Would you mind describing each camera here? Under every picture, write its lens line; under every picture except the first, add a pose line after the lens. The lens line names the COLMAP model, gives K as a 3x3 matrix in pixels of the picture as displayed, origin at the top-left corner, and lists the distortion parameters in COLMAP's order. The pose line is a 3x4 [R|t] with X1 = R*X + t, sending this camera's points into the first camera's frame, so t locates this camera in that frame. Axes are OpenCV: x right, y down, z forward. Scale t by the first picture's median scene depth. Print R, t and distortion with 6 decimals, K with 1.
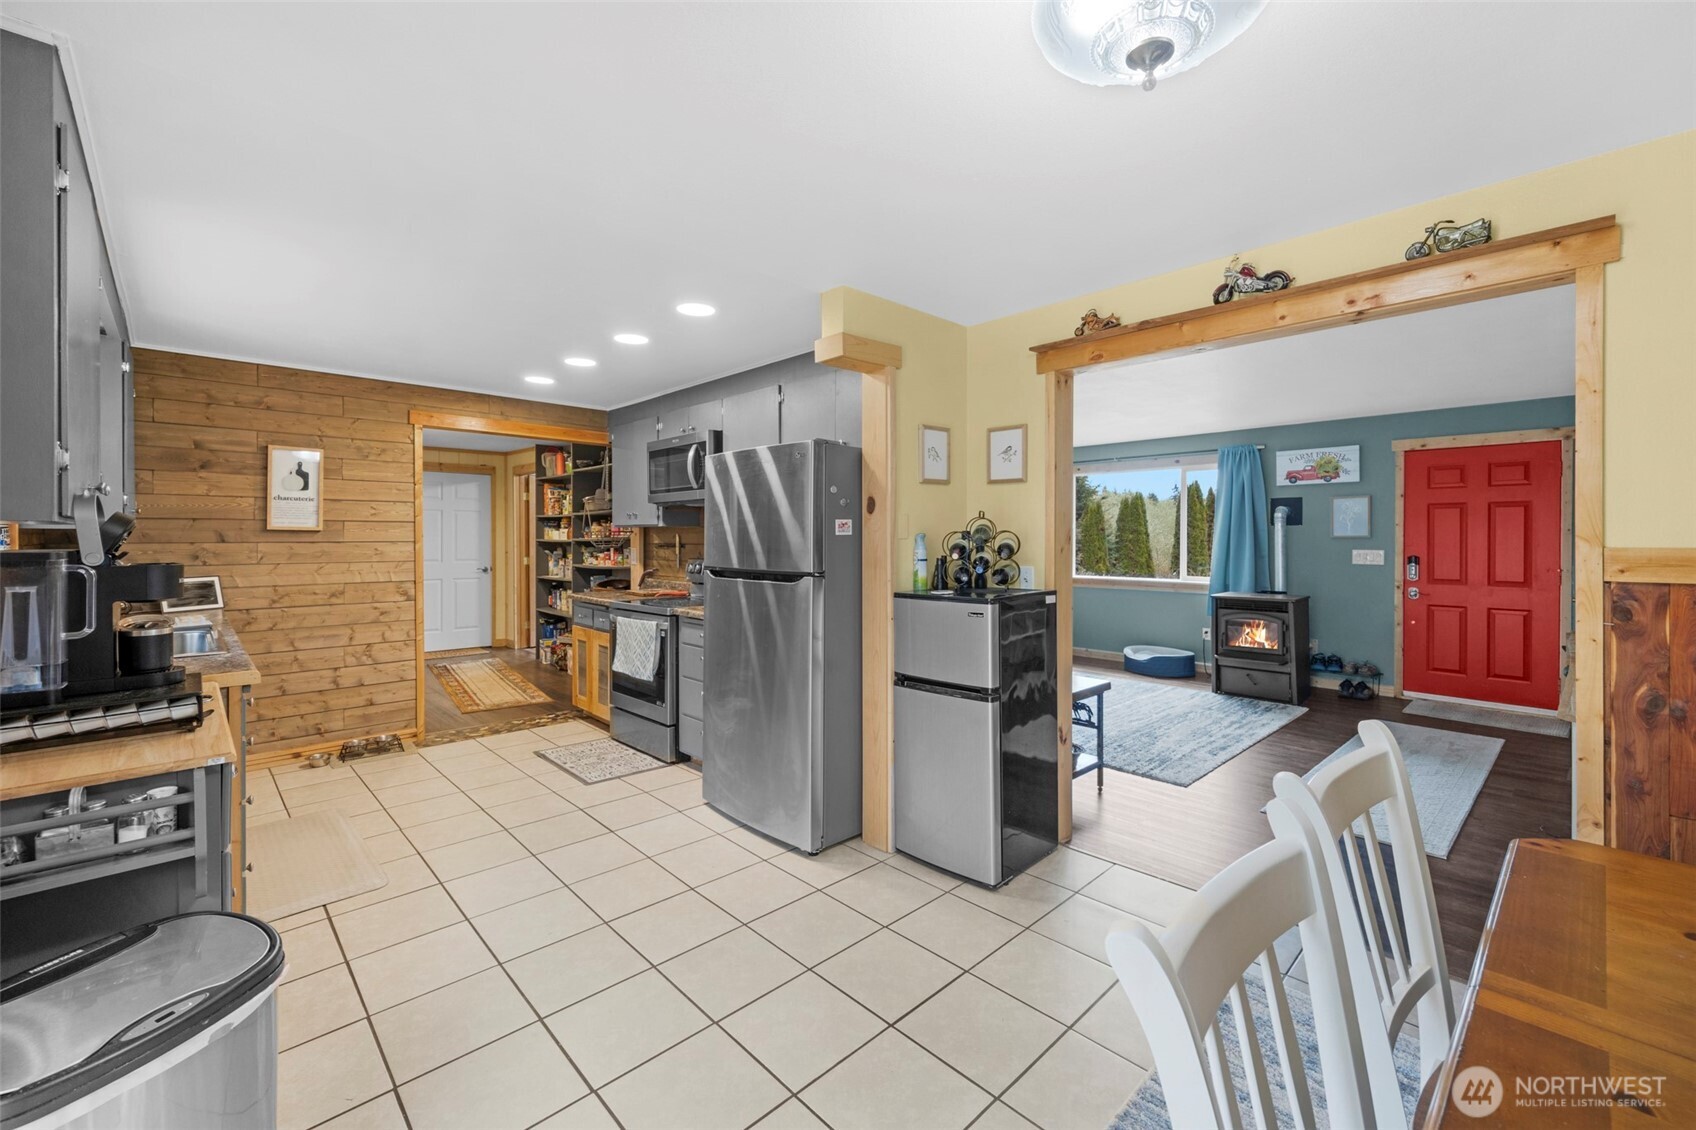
lens RADIAL K [[700.7, 0, 846.6], [0, 700.7, 542.7], [0, 0, 1]] dist [0.002322, 0.000130]
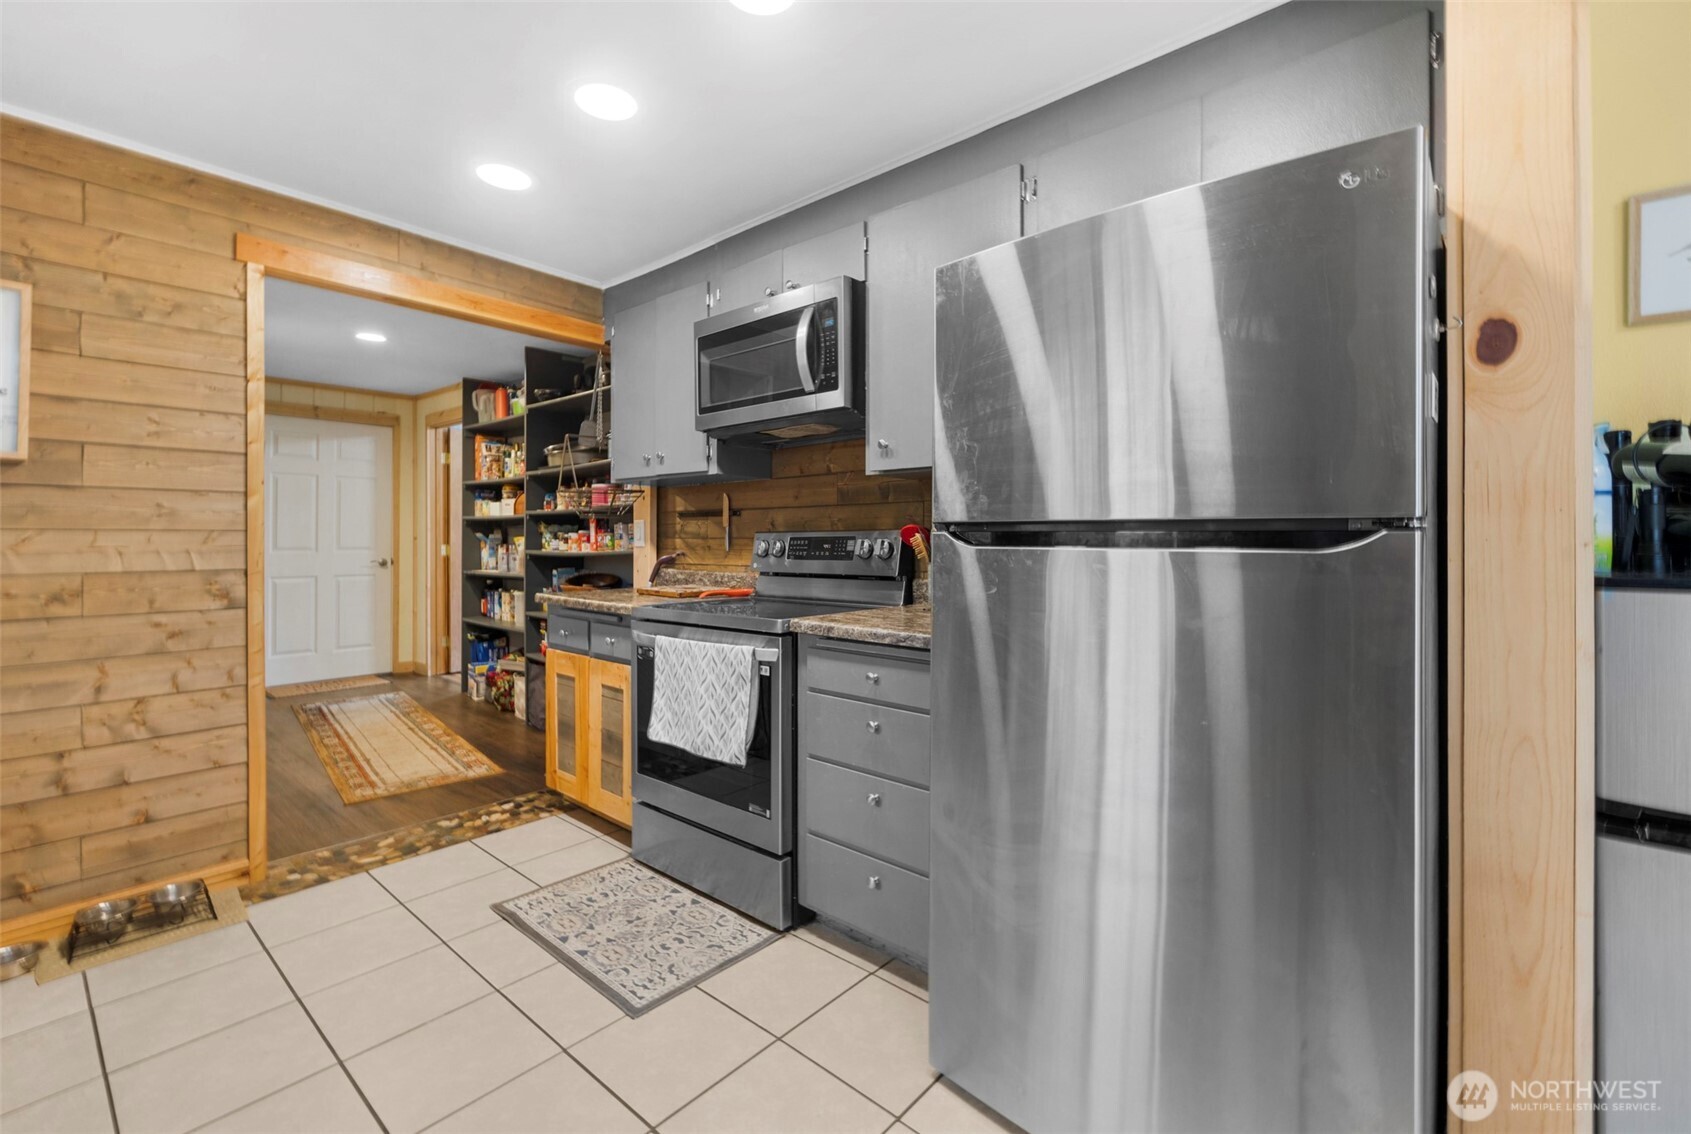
lens RADIAL K [[724.6, 0, 838.4], [0, 724.6, 537.0], [0, 0, 1]] dist [0.001619, -0.001197]
pose [[0.995992, -0.000448, 0.089443, -0.237094], [0.001241, 0.999960, -0.008811, 0.036185], [-0.089436, 0.008887, 0.995953, 0.442084]]
